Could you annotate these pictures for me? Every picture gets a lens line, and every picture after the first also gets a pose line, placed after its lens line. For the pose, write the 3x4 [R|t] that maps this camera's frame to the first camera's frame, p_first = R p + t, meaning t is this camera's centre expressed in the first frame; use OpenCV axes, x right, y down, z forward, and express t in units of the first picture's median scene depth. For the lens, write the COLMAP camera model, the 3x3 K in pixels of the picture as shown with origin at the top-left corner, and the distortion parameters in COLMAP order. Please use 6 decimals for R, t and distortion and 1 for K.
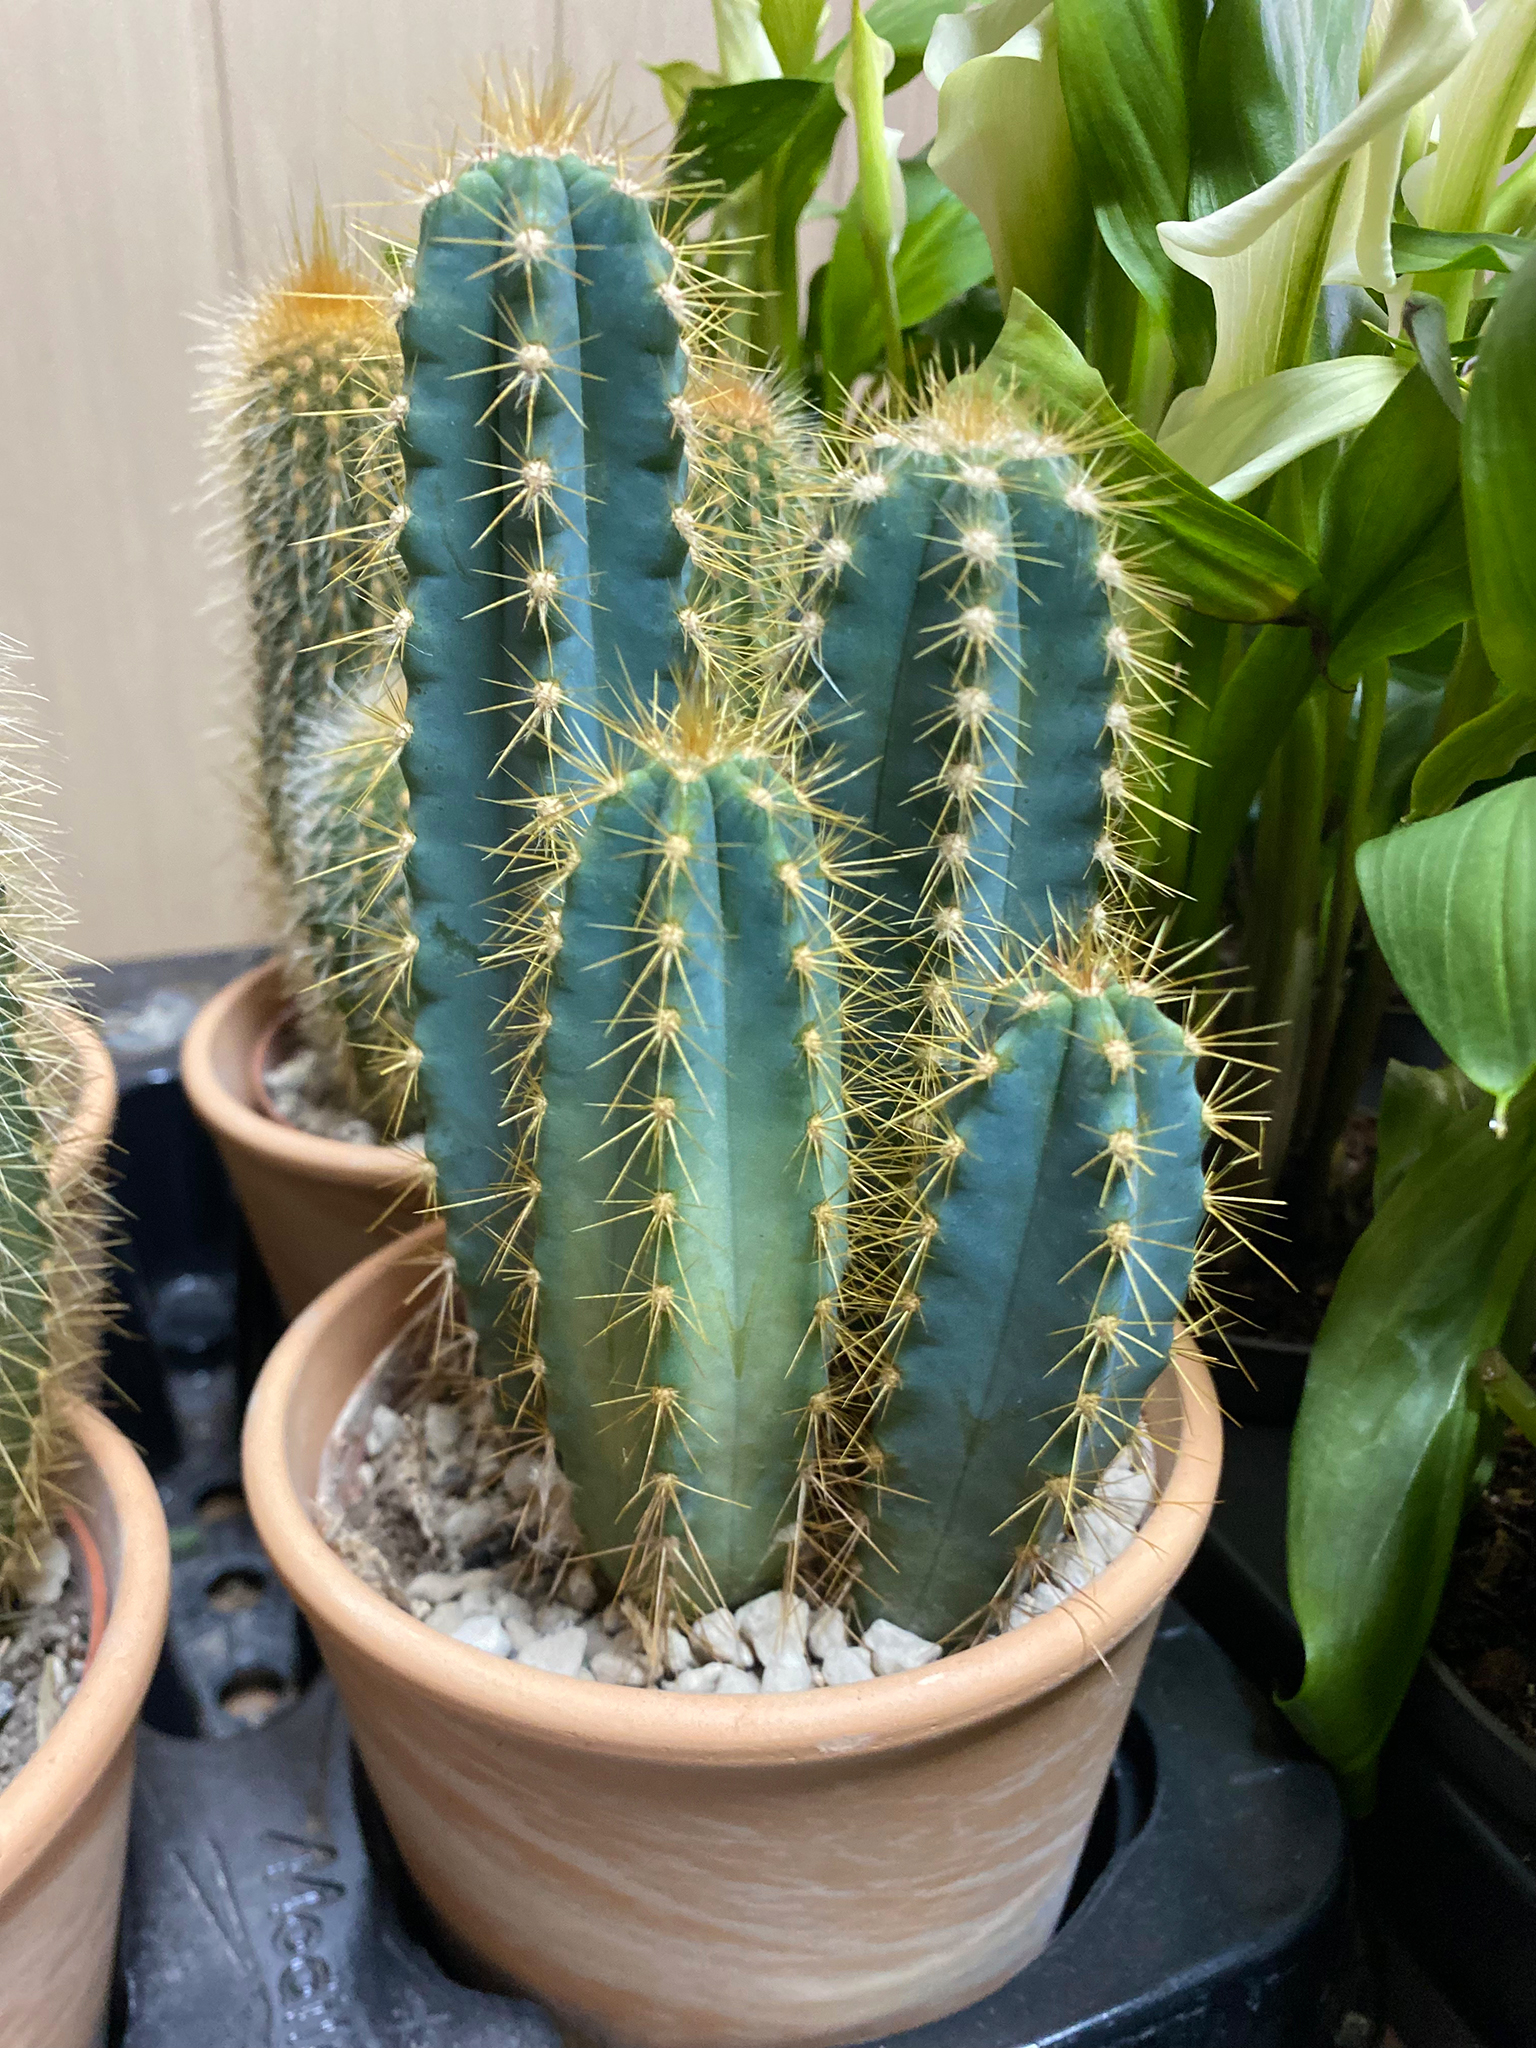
lens RADIAL K [[1632.3, 0, 768.0], [0, 1632.3, 1024.0], [0, 0, 1]] dist [-0.012140, 0.009404]
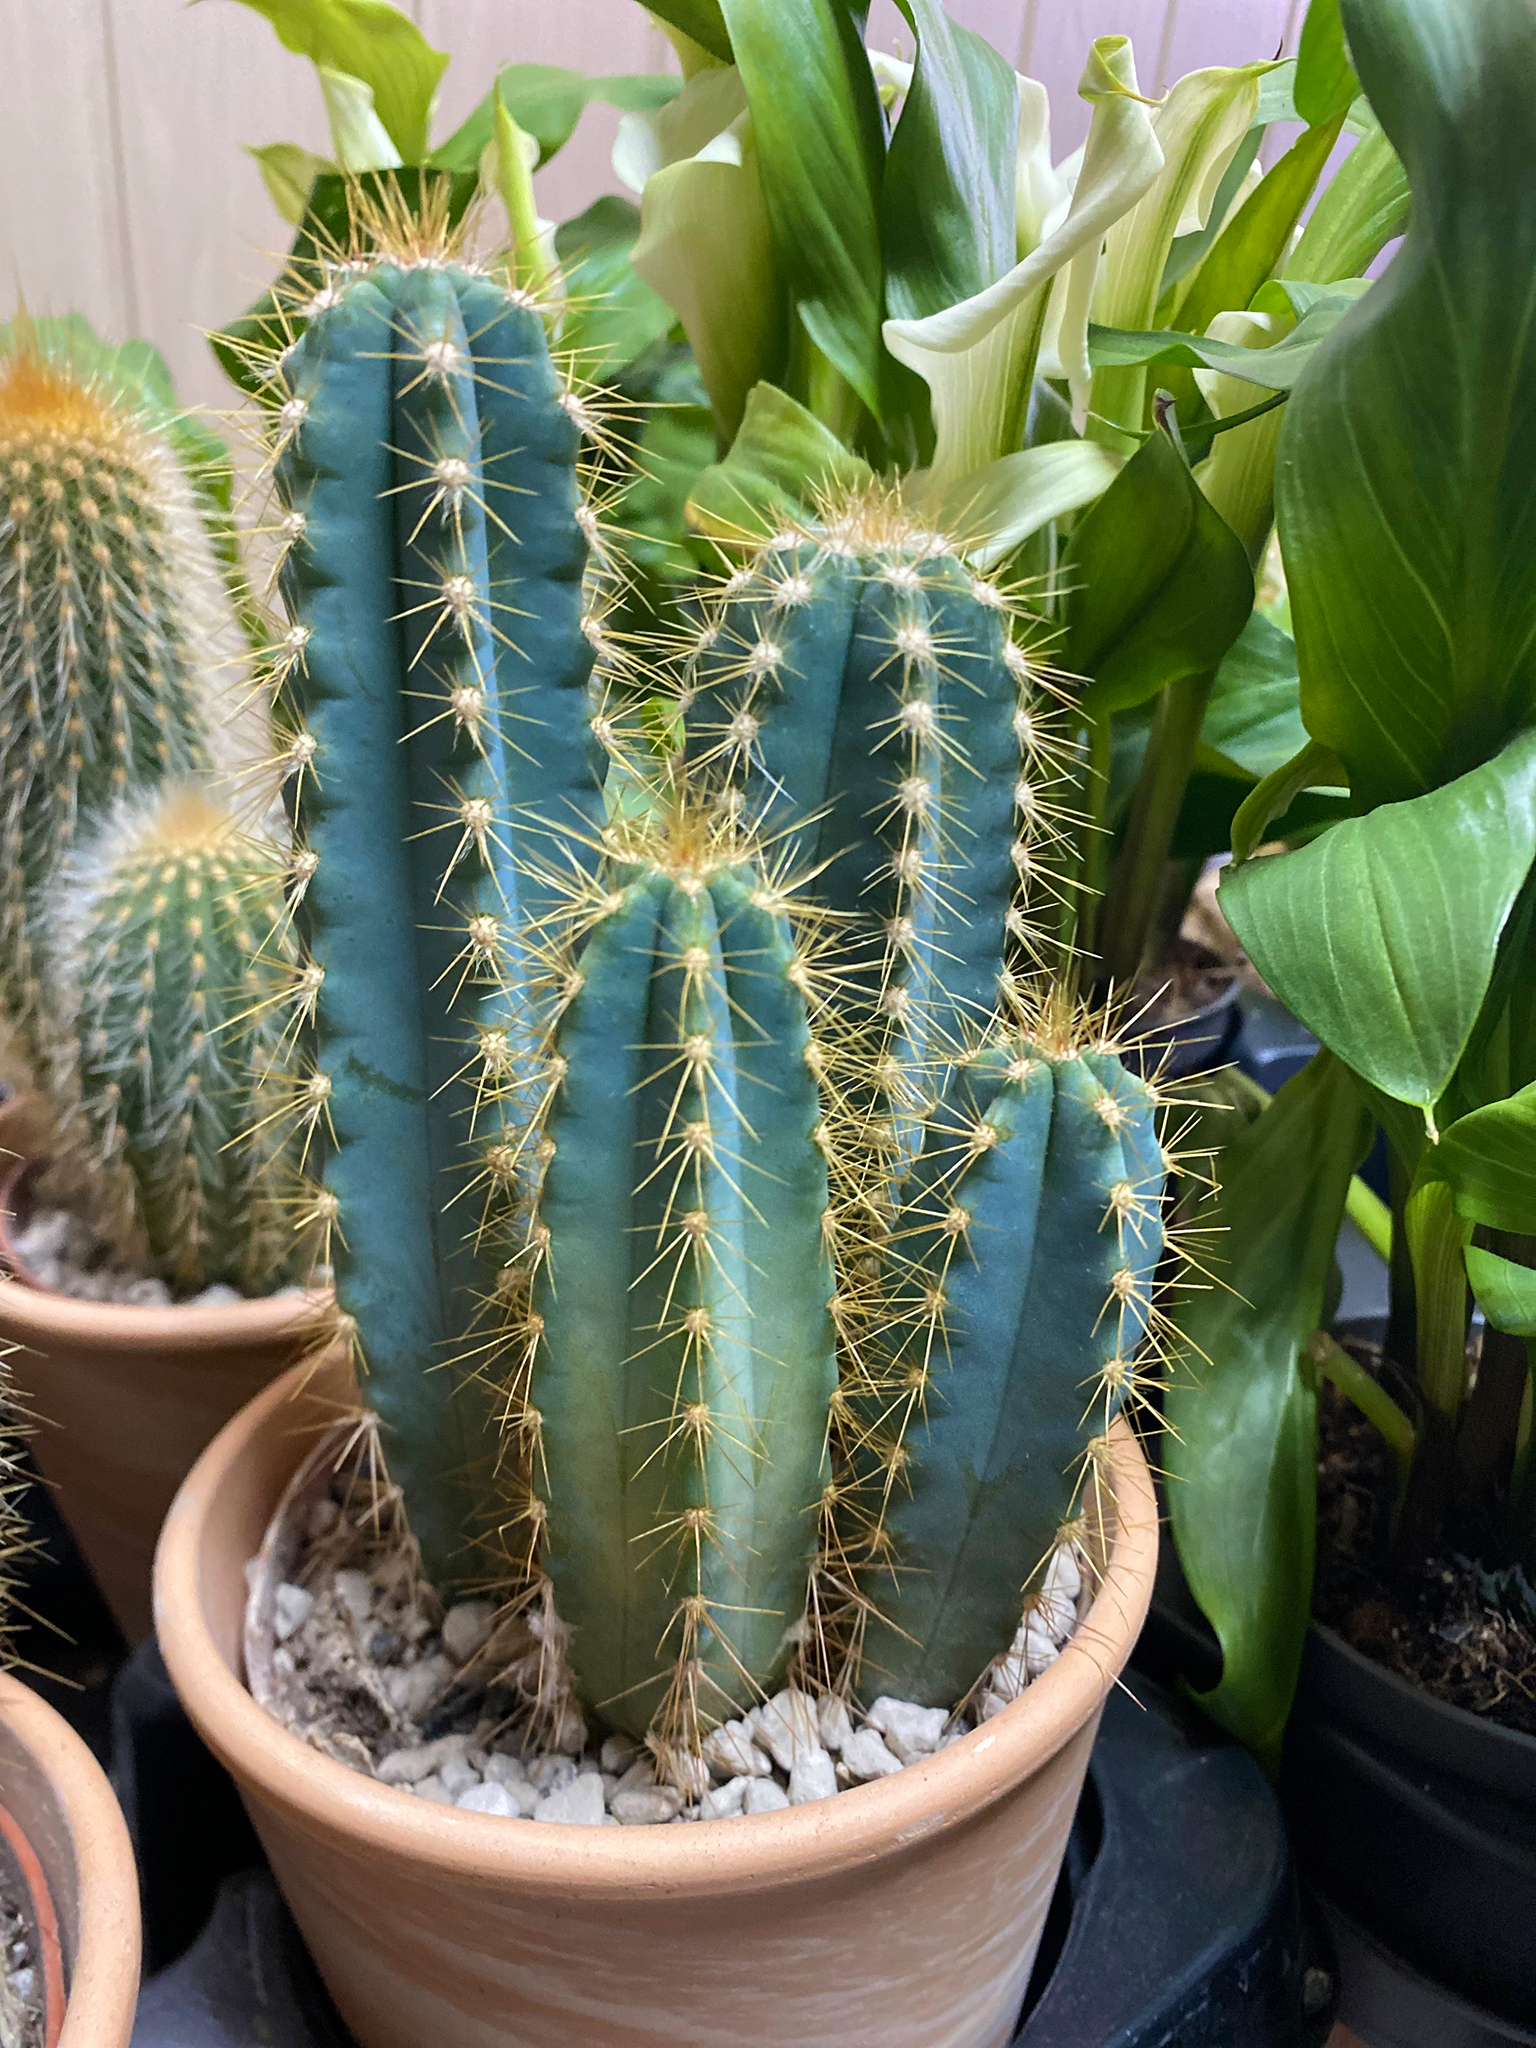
lens RADIAL K [[1636.0, 0, 768.0], [0, 1636.0, 1024.0], [0, 0, 1]] dist [-0.000713, -0.005442]
pose [[0.958723, -0.109047, 0.262600, -0.238447], [0.118847, 0.992676, -0.021680, -0.036273], [-0.258312, 0.051995, 0.964661, 0.025557]]
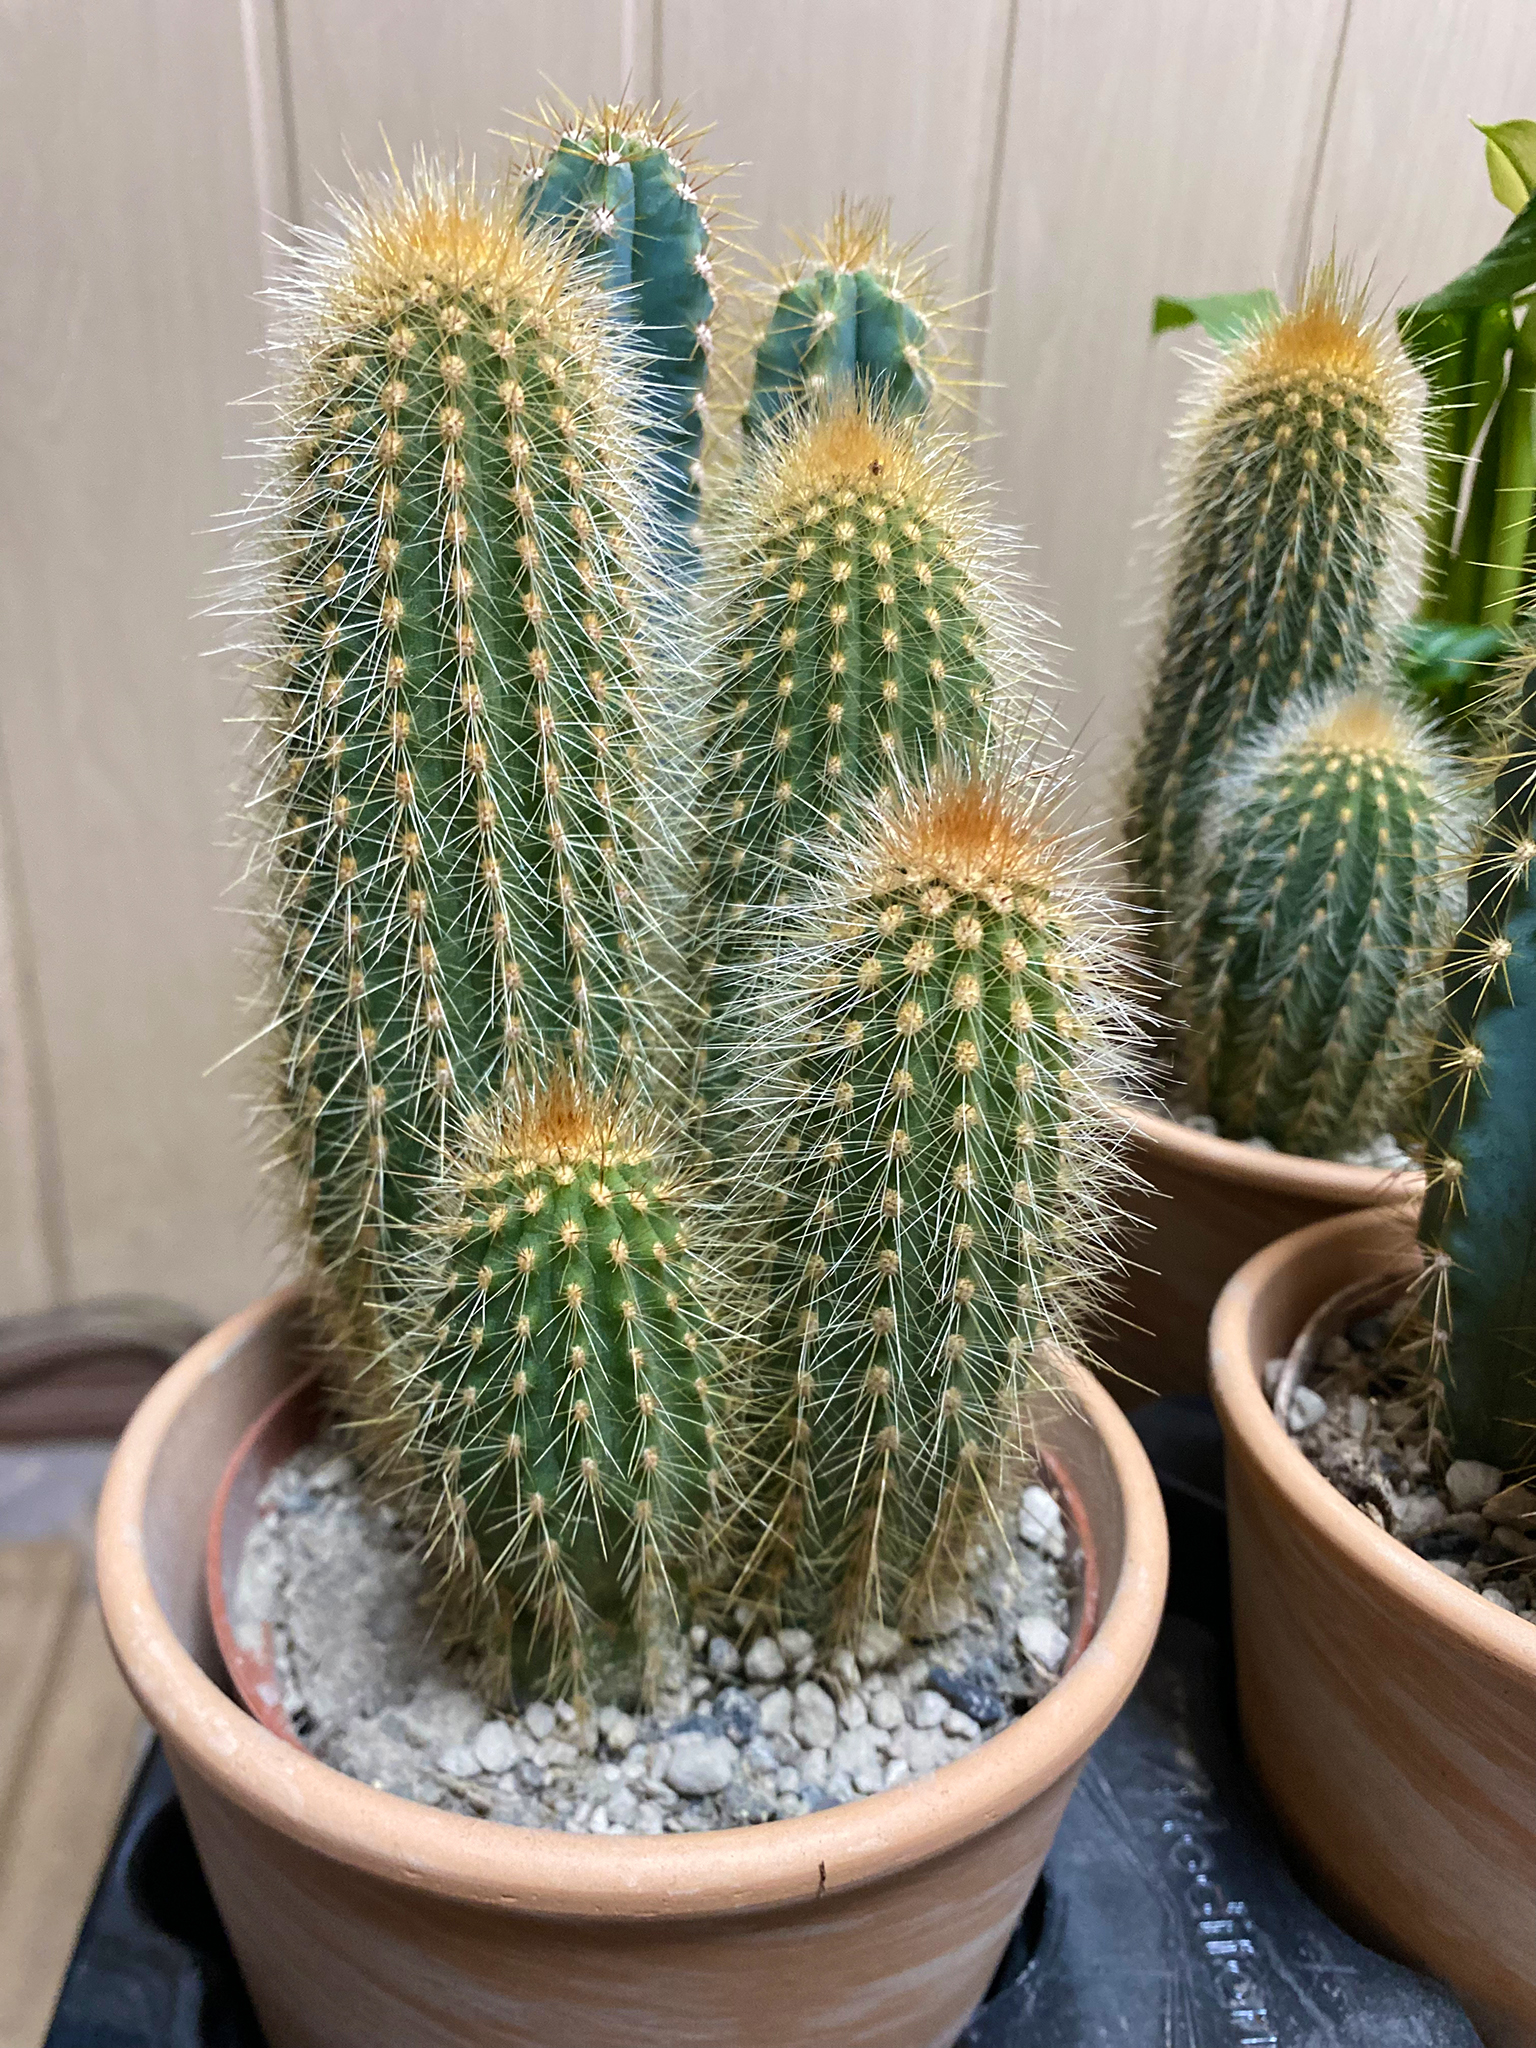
lens RADIAL K [[1632.3, 0, 768.0], [0, 1632.3, 1024.0], [0, 0, 1]] dist [-0.012140, 0.009404]
pose [[0.956601, 0.140092, -0.255516, -0.432948], [-0.146483, 0.989195, -0.006059, 0.079849], [0.251906, 0.043225, 0.966786, -0.137671]]
